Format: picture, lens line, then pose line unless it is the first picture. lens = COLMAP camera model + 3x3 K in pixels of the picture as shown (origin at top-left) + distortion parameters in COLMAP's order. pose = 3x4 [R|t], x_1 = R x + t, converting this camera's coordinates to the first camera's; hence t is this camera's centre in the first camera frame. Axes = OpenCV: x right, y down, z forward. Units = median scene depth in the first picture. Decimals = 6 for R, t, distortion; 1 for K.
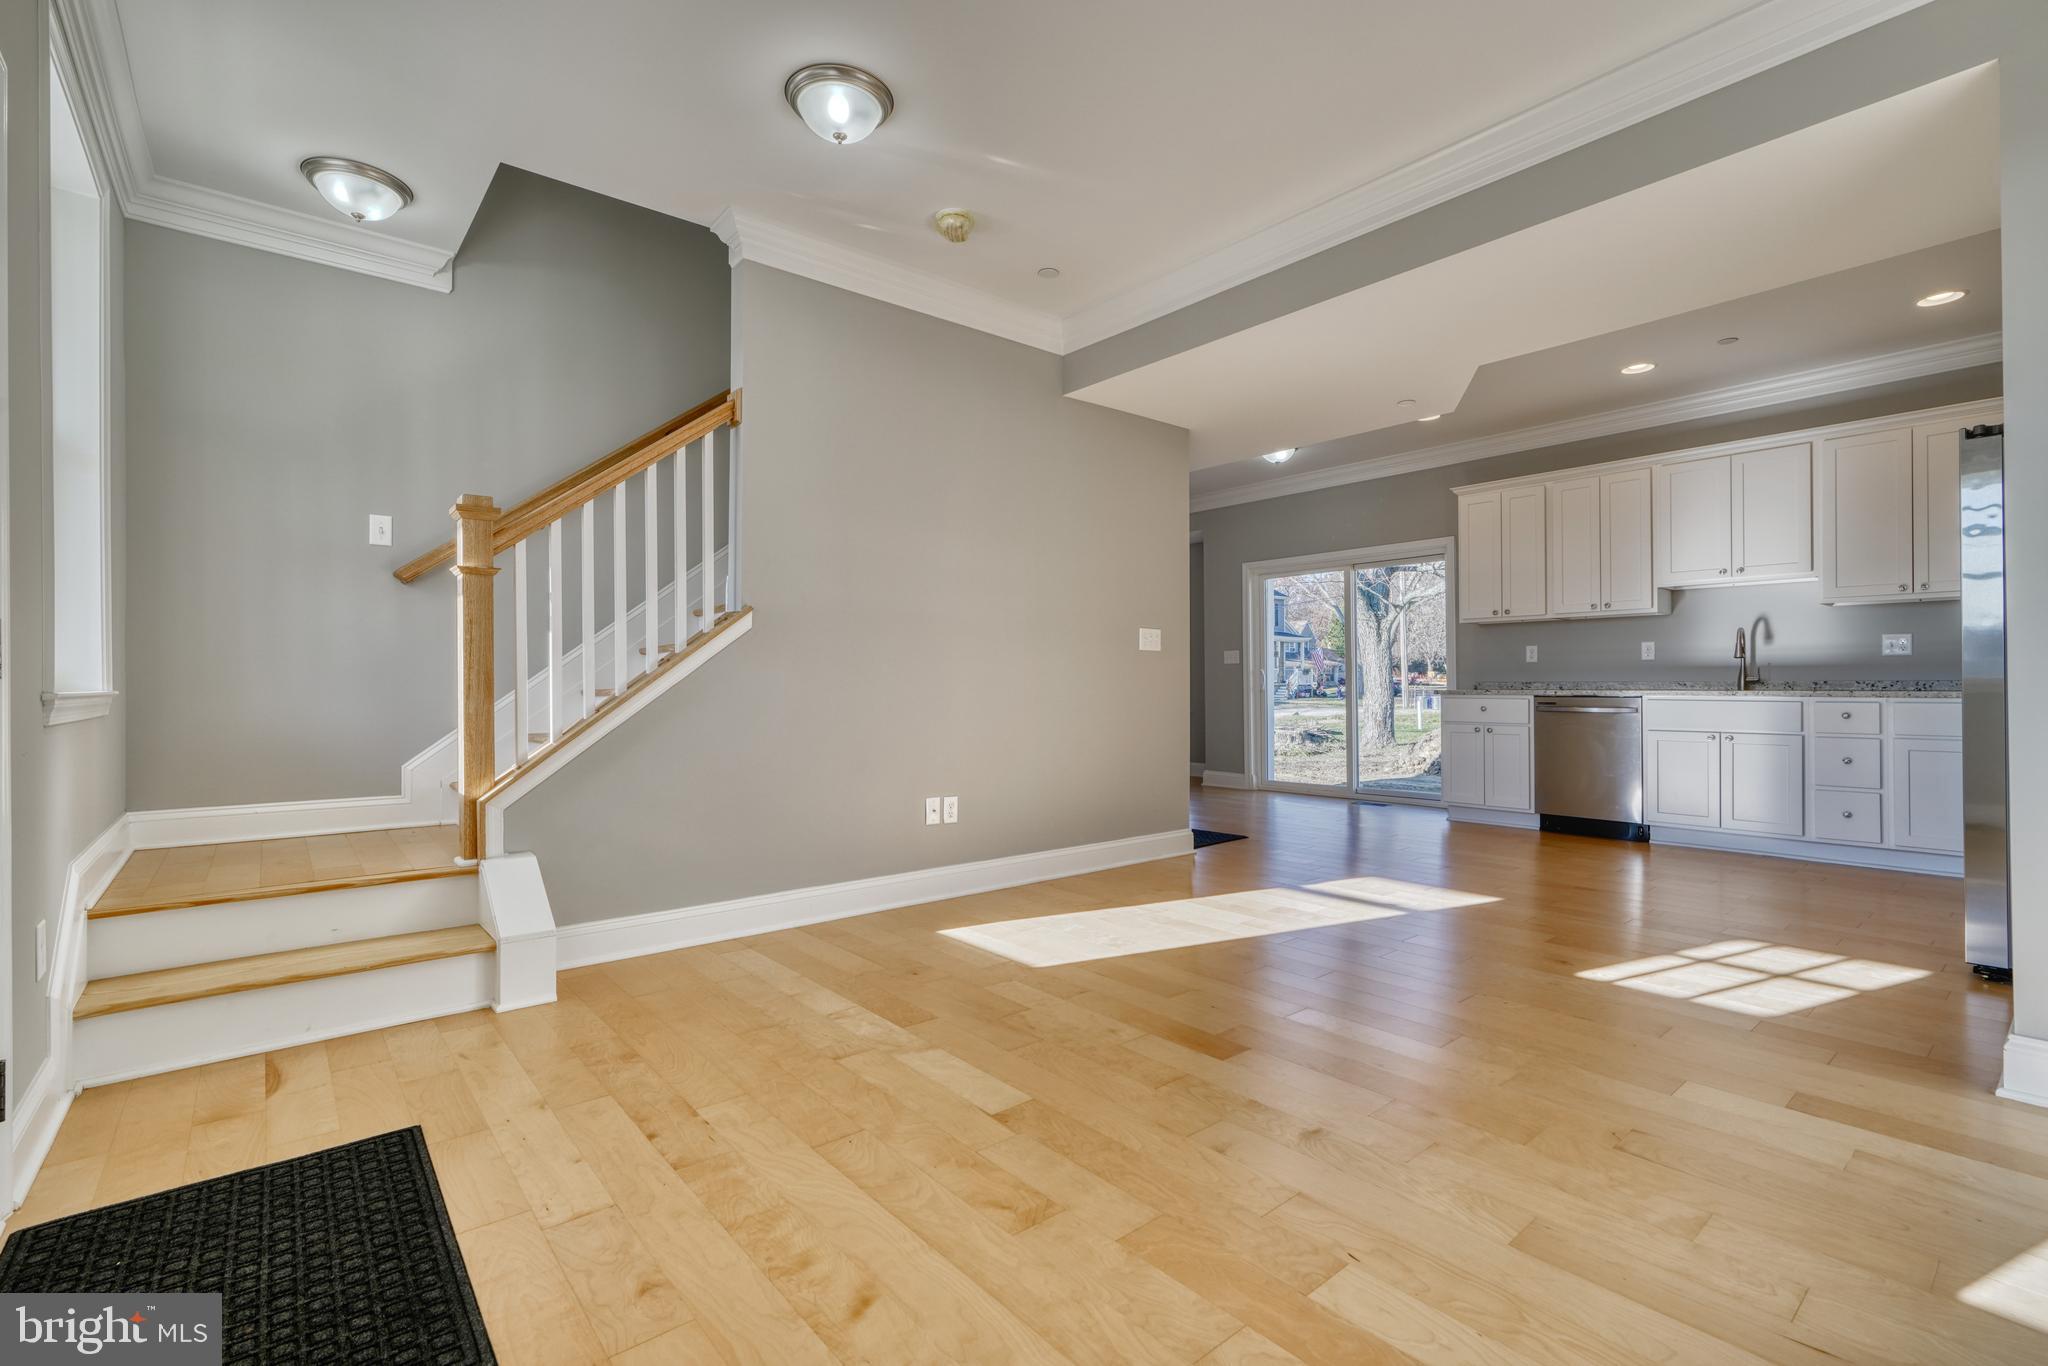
lens RADIAL K [[919.5, 0, 1032.2], [0, 919.5, 677.8], [0, 0, 1]] dist [-0.001100, 0.005189]
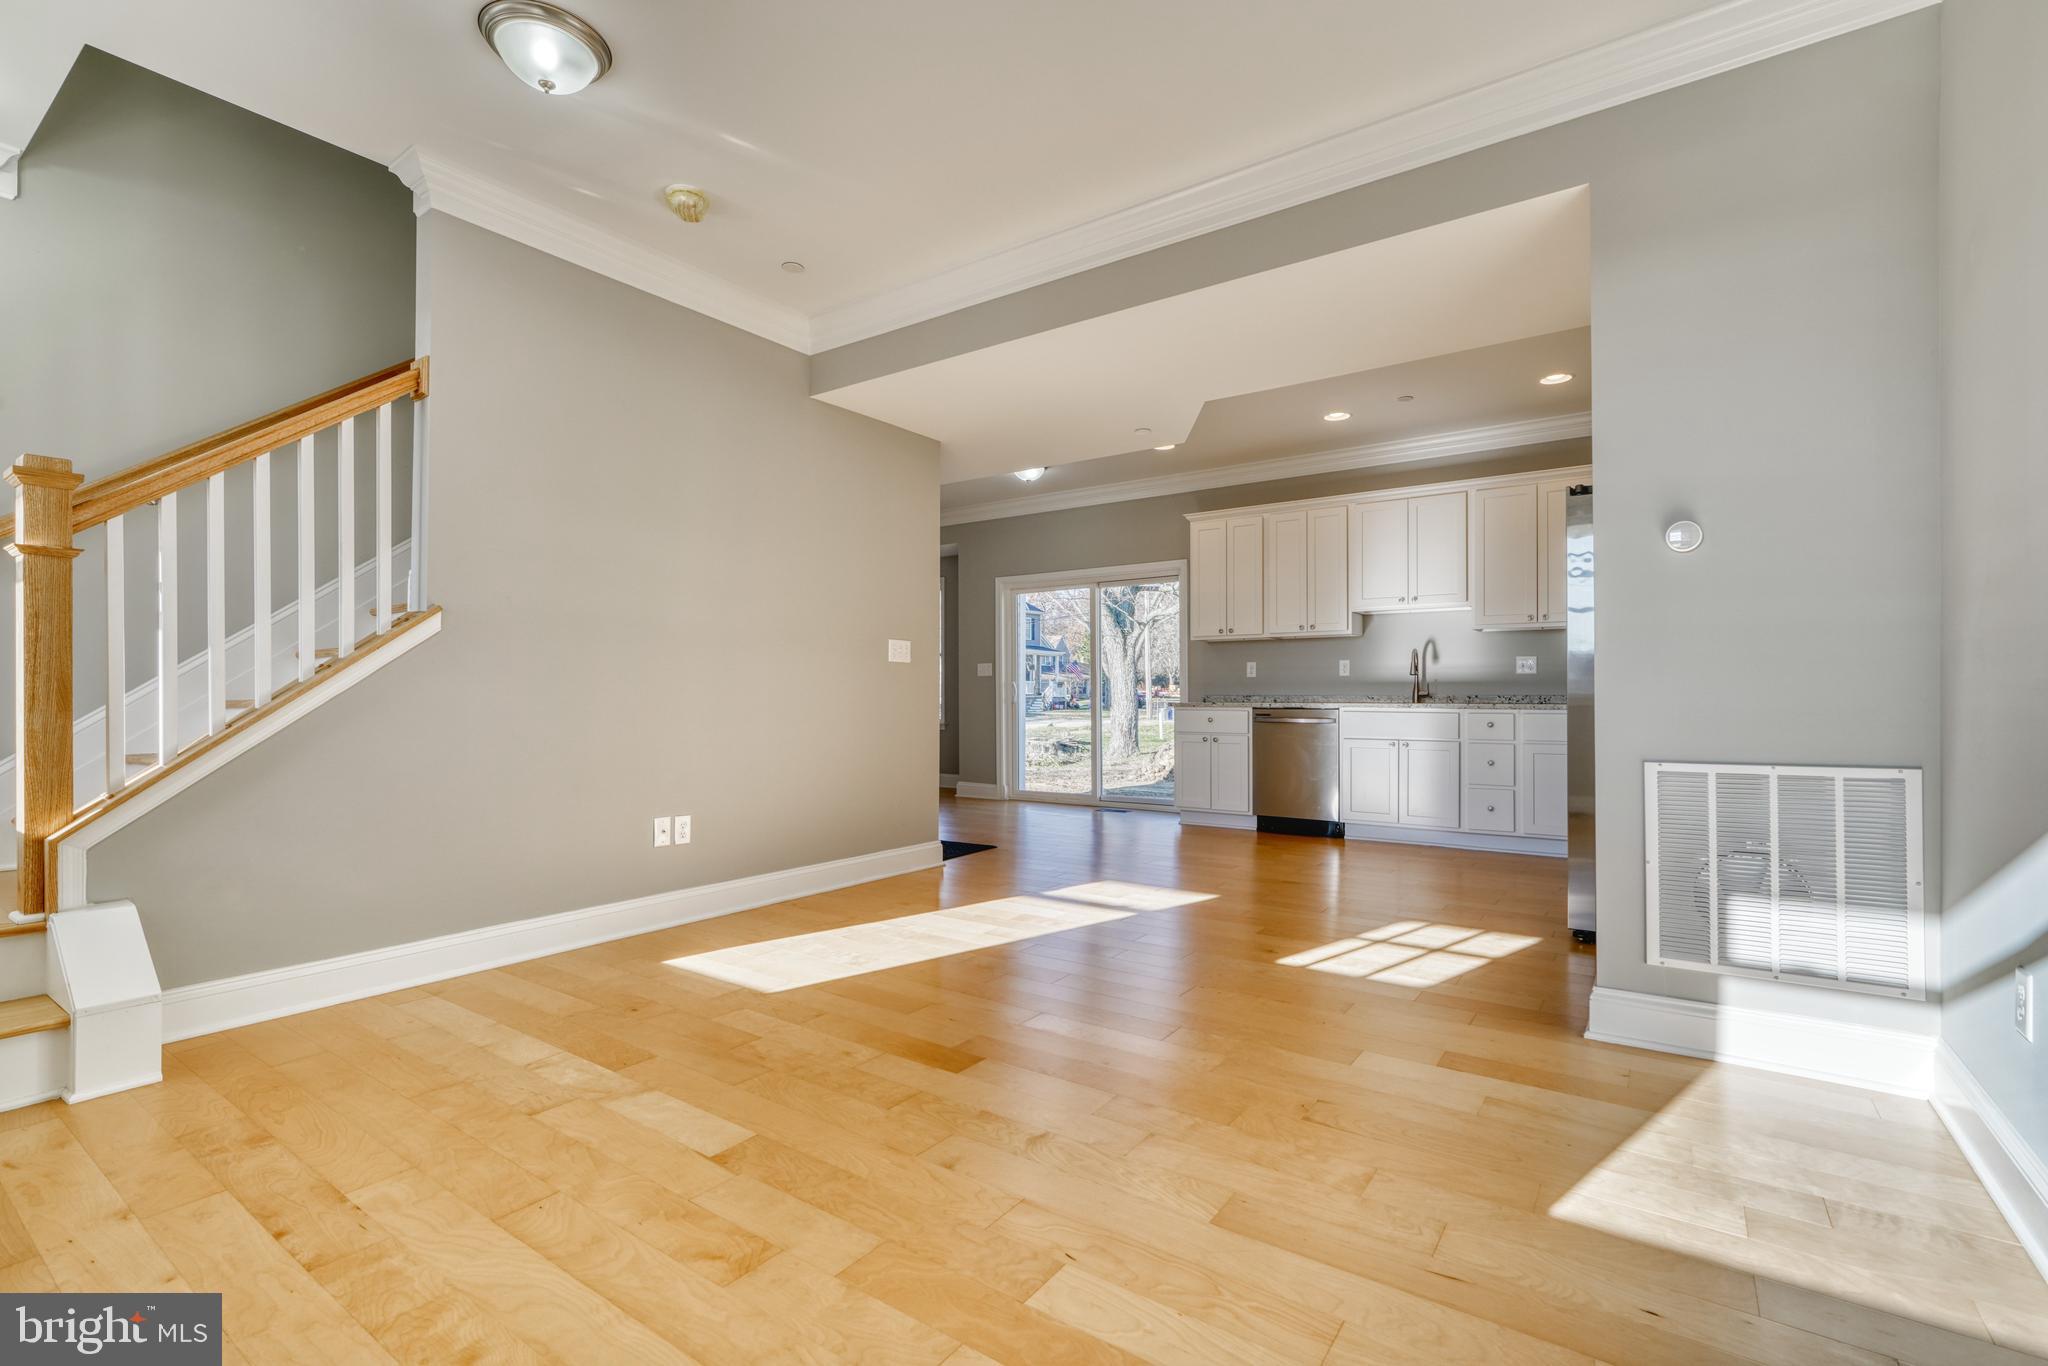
lens RADIAL K [[920.6, 0, 1027.0], [0, 920.6, 690.0], [0, 0, 1]] dist [-0.001018, 0.005895]
pose [[0.968297, 0.004917, 0.249752, 0.021536], [-0.005011, 0.999987, -0.000261, -0.000171], [-0.249750, -0.000998, 0.968310, 0.010236]]
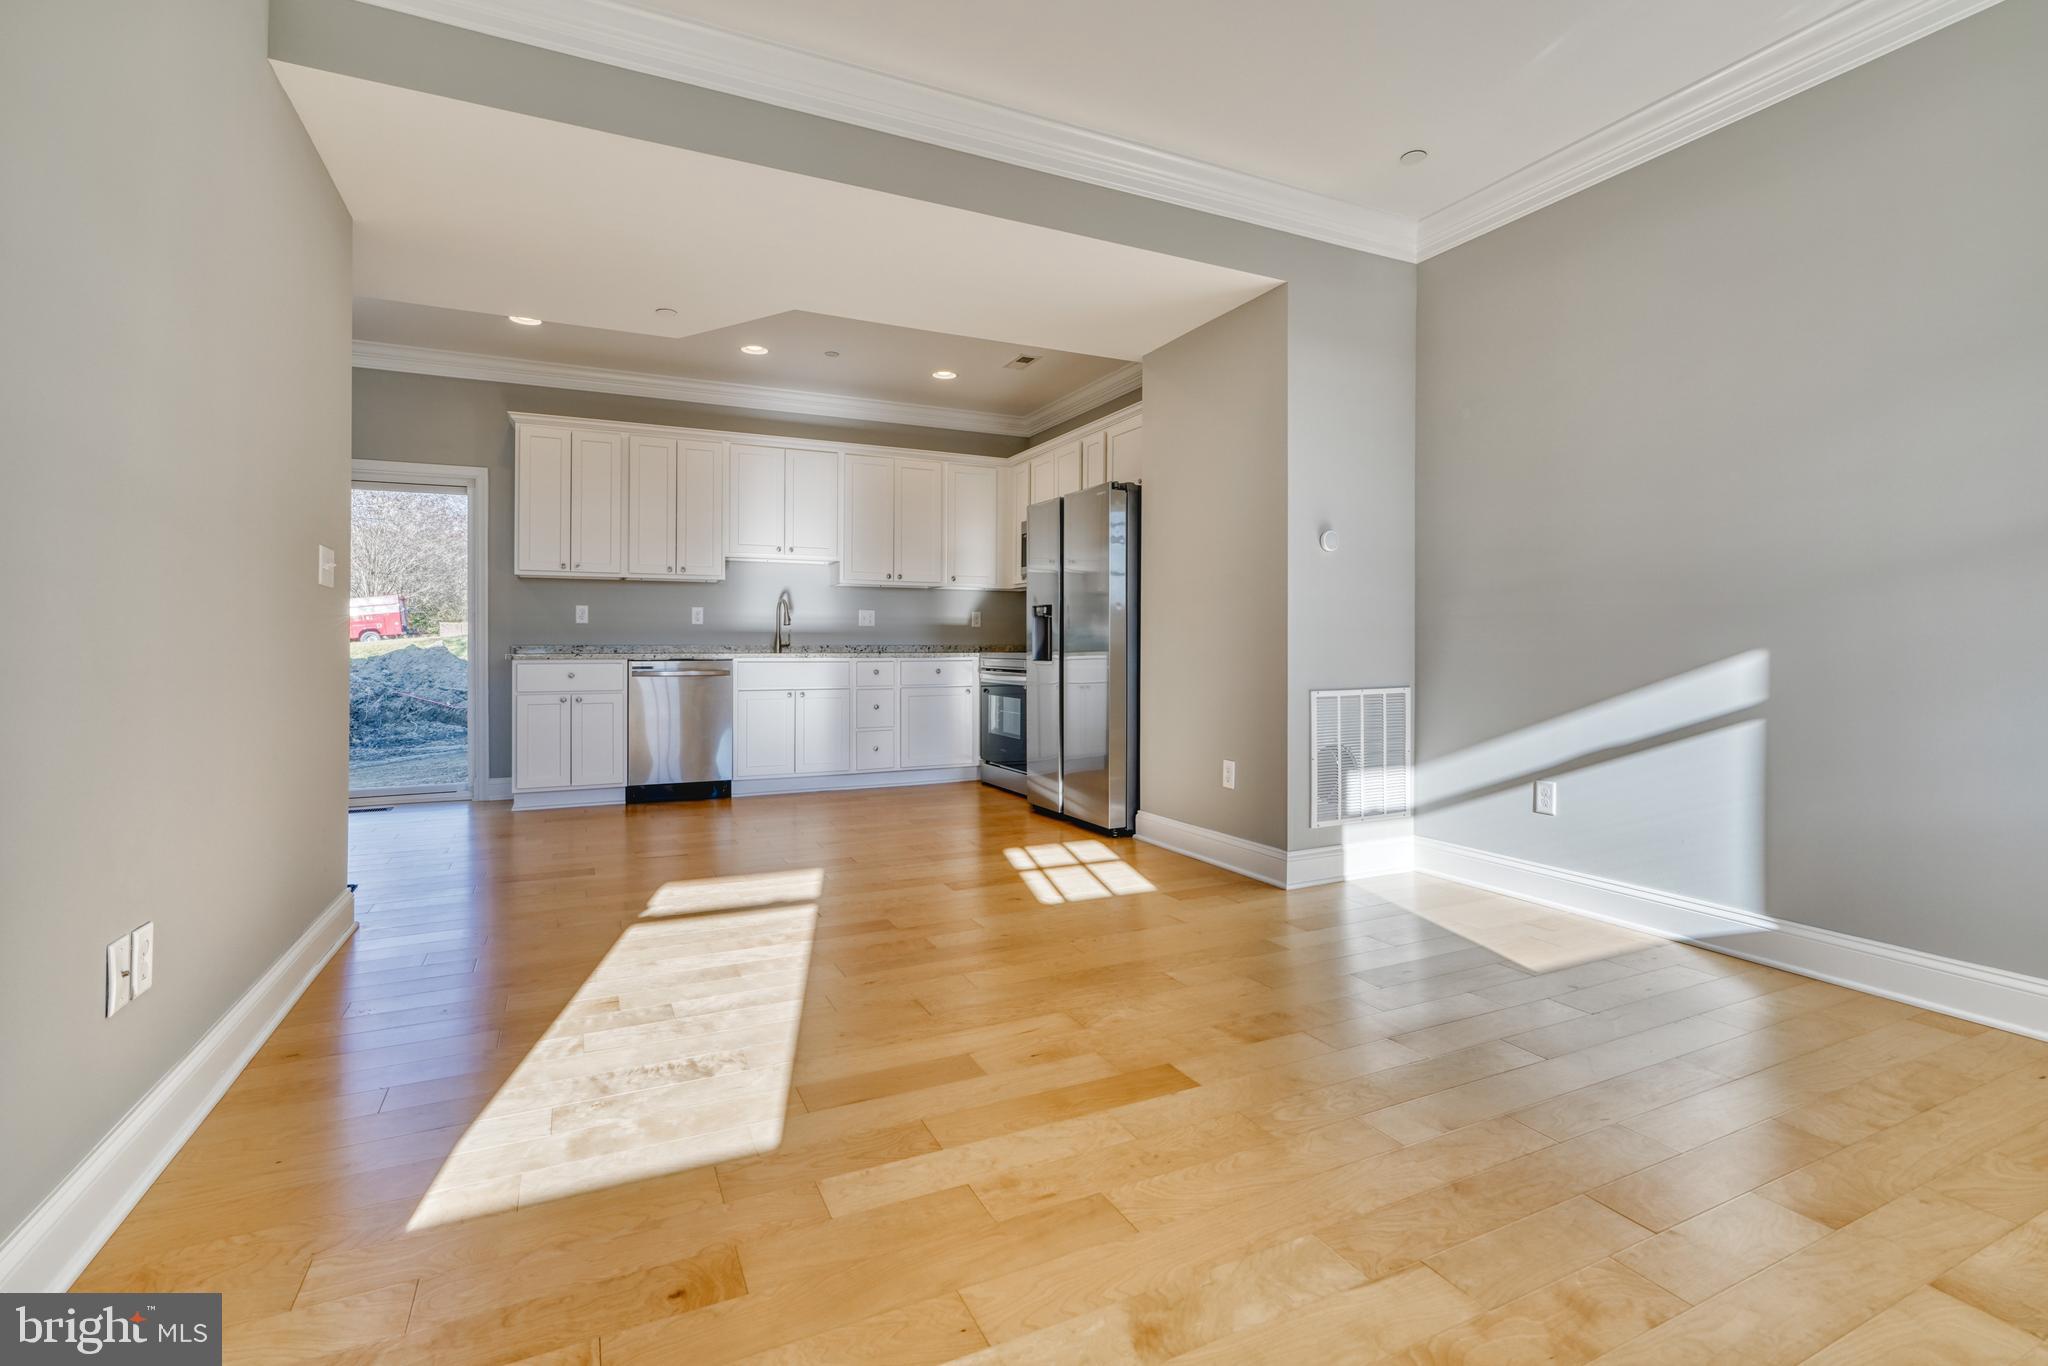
lens RADIAL K [[940.8, 0, 1026.7], [0, 940.8, 641.7], [0, 0, 1]] dist [-0.000970, 0.000144]
pose [[0.254584, 0.005689, 0.967034, -0.513328], [-0.006942, 0.999968, -0.004056, 0.003700], [-0.967026, -0.005680, 0.254615, 0.696473]]
